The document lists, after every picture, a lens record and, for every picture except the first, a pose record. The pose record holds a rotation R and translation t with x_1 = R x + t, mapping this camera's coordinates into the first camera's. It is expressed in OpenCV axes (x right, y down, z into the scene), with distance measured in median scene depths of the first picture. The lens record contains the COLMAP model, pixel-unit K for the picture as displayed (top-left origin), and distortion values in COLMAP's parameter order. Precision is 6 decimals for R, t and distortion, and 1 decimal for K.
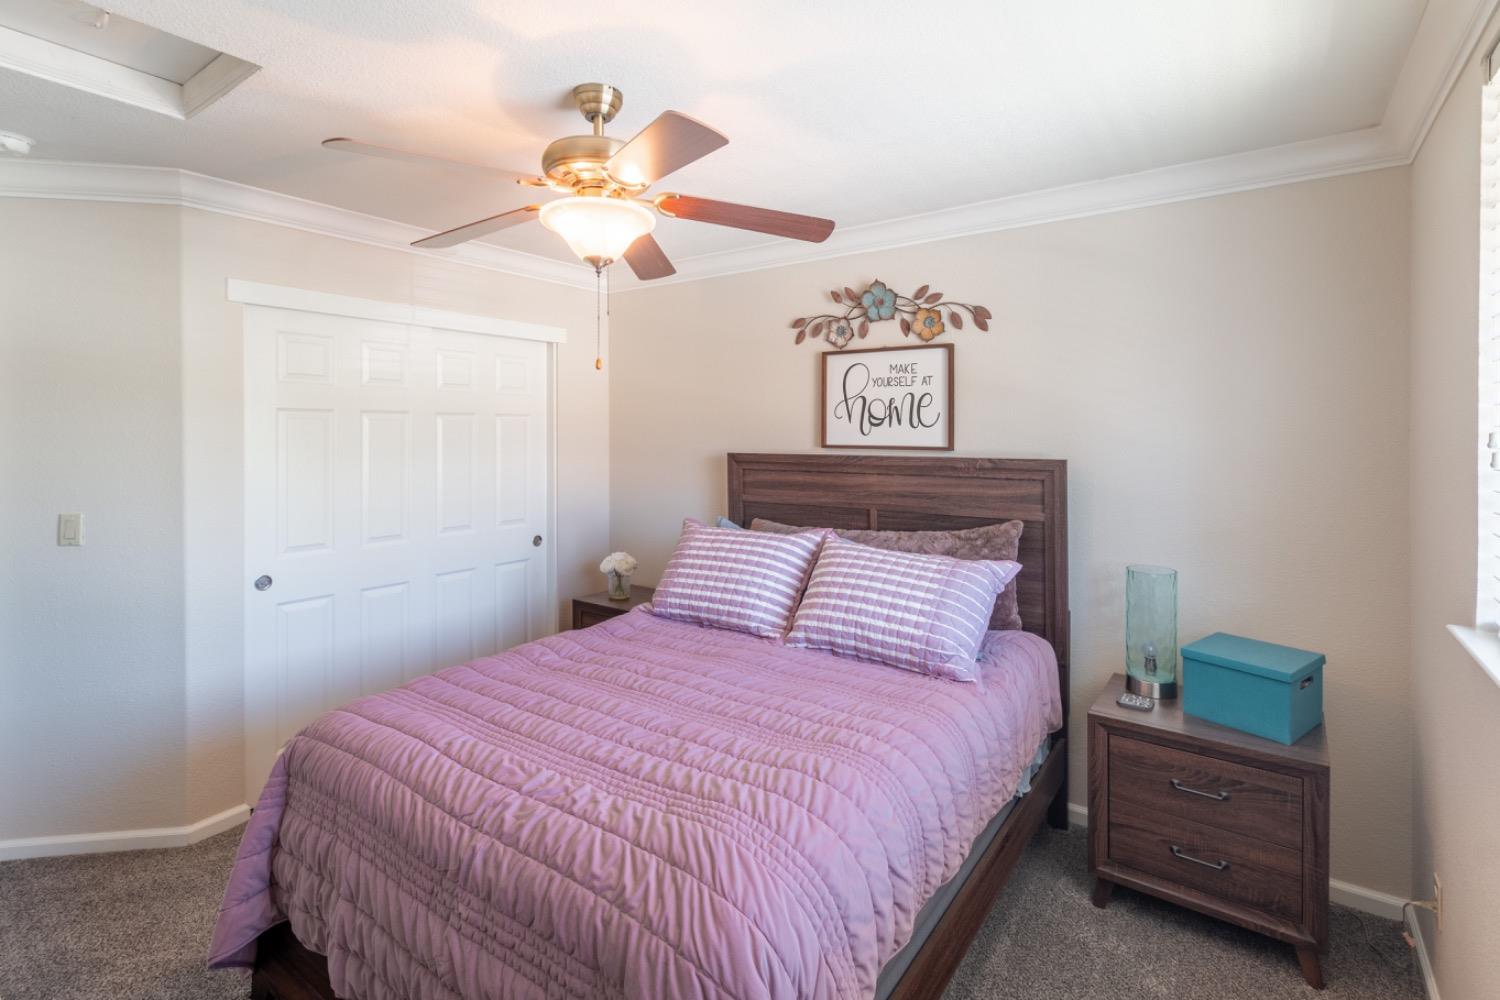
lens RADIAL K [[706.5, 0, 754.1], [0, 706.5, 438.0], [0, 0, 1]] dist [0.000100, -0.000001]
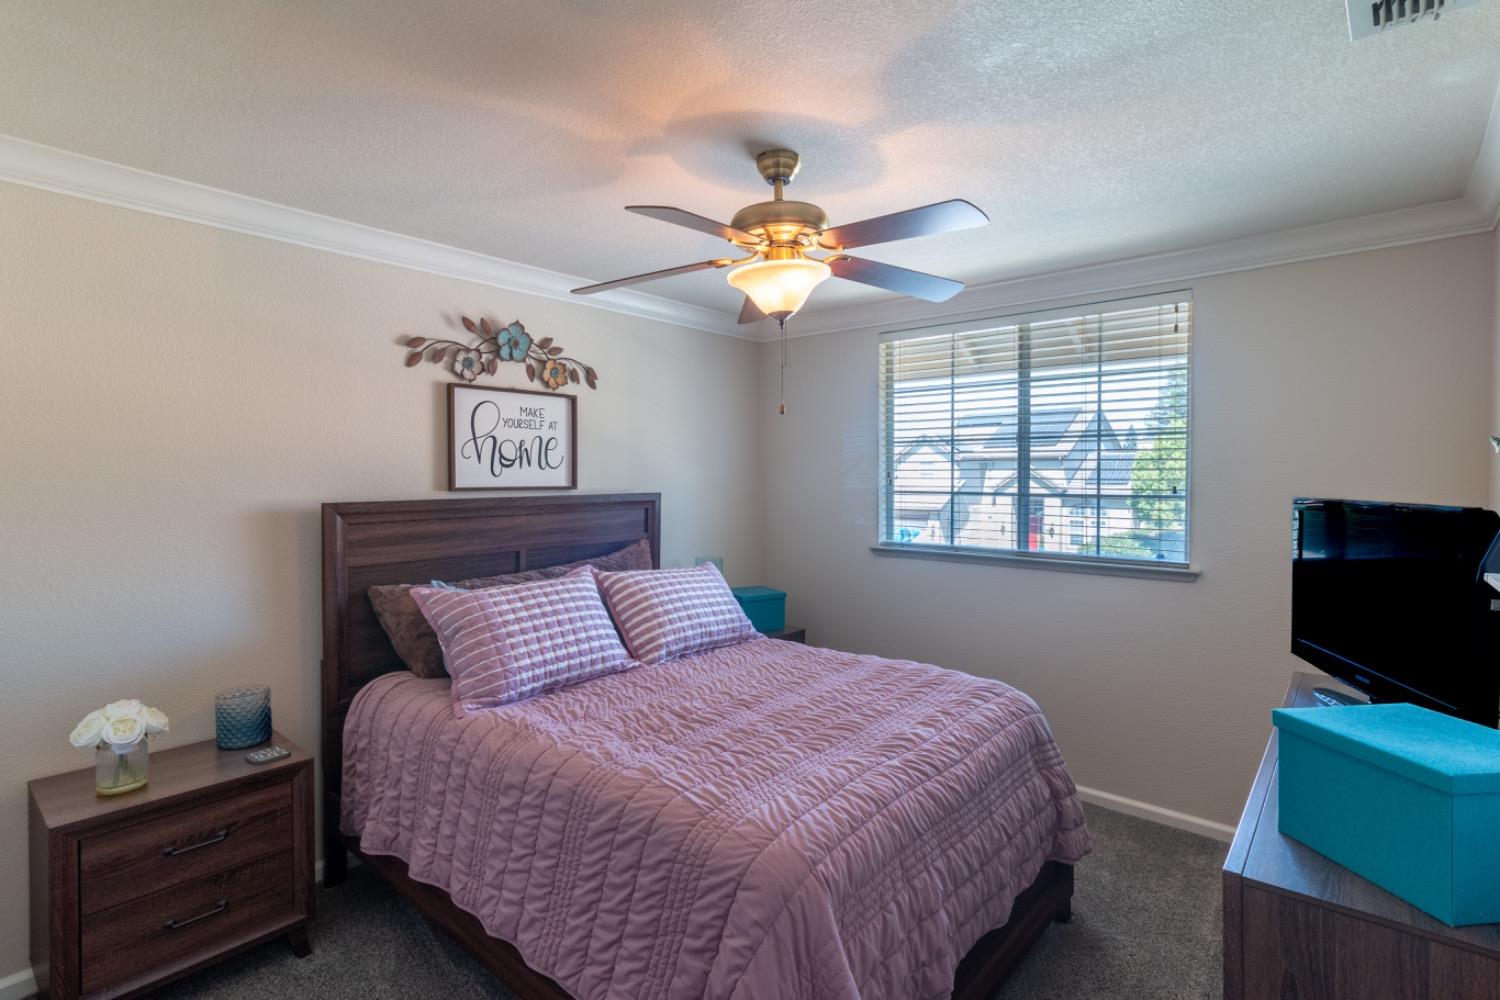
lens RADIAL K [[715.7, 0, 750.0], [0, 715.7, 500.0], [0, 0, 1]] dist [-0.000147, 0.000022]
pose [[0.095447, -0.037544, 0.994726, -0.807620], [0.012168, 0.999258, 0.036548, -0.003445], [-0.995360, 0.008615, 0.095833, 0.575289]]
